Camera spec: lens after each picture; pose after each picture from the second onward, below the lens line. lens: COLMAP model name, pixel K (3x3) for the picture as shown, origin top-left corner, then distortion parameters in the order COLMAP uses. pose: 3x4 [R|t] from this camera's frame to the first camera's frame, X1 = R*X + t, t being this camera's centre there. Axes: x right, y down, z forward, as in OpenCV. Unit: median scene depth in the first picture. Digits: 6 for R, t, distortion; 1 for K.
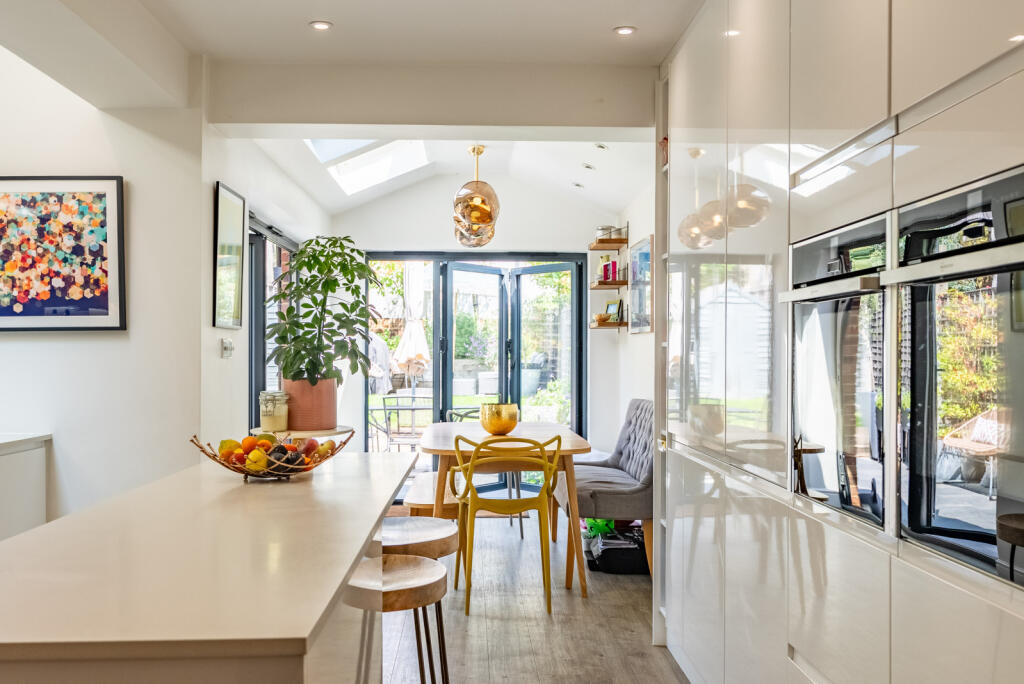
lens RADIAL K [[1017.8, 0, 511.9], [0, 1017.8, 348.7], [0, 0, 1]] dist [-0.003254, 0.000000]
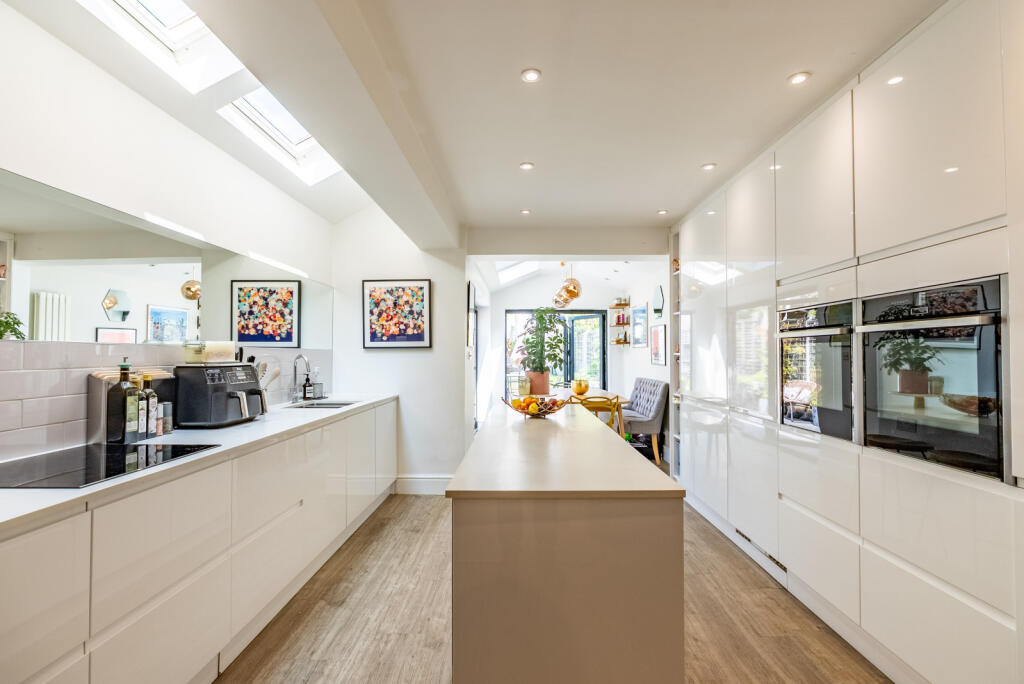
lens RADIAL K [[474.4, 0, 514.2], [0, 474.4, 341.4], [0, 0, 1]] dist [-0.015717, -0.000773]
pose [[0.998930, -0.002098, -0.046202, -0.150524], [0.001064, 0.999749, -0.022381, -0.009190], [0.046237, 0.022308, 0.998681, -0.030365]]
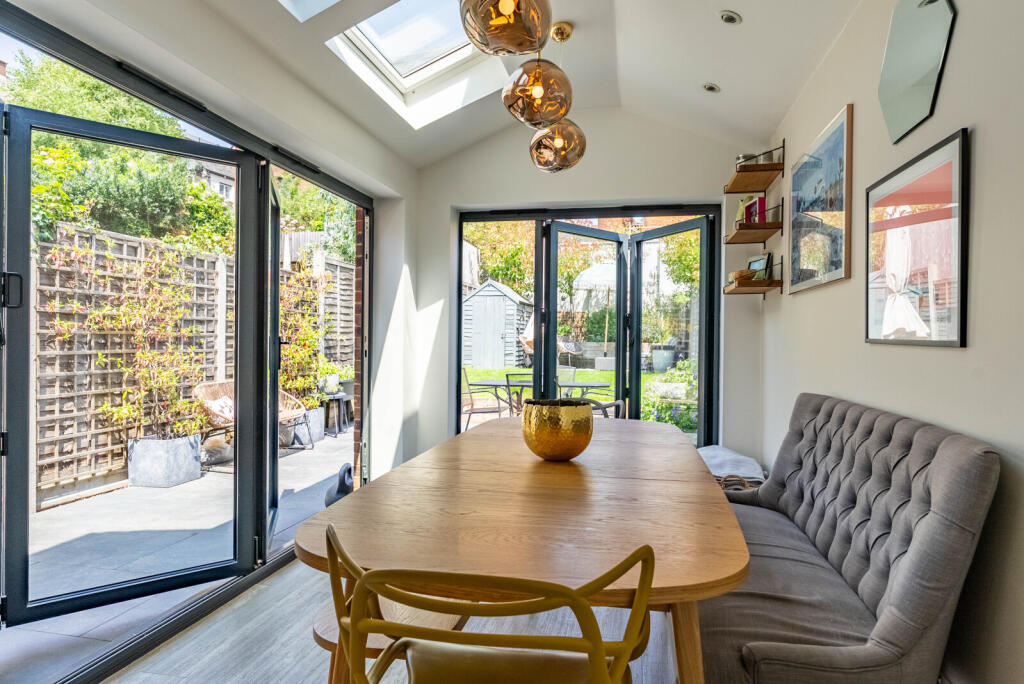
lens RADIAL K [[609.4, 0, 511.3], [0, 609.4, 345.5], [0, 0, 1]] dist [-0.013129, 0.007510]
pose [[0.970062, 0.009626, -0.242665, 0.059663], [-0.006942, 0.999905, 0.011913, 0.028101], [0.242757, -0.009871, 0.970037, 0.956817]]
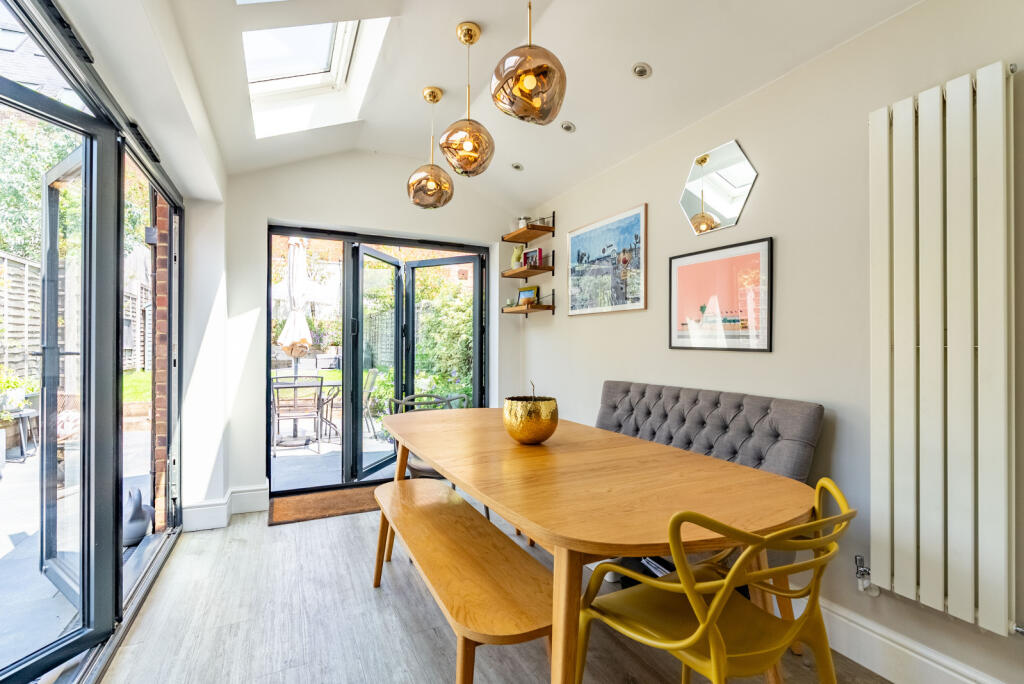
lens RADIAL K [[474.4, 0, 517.6], [0, 474.4, 342.9], [0, 0, 1]] dist [-0.015717, -0.000773]
pose [[0.910425, 0.003863, 0.413656, -0.220811], [-0.003668, 0.999992, -0.001264, 0.023580], [-0.413657, -0.000367, 0.910433, 1.000199]]
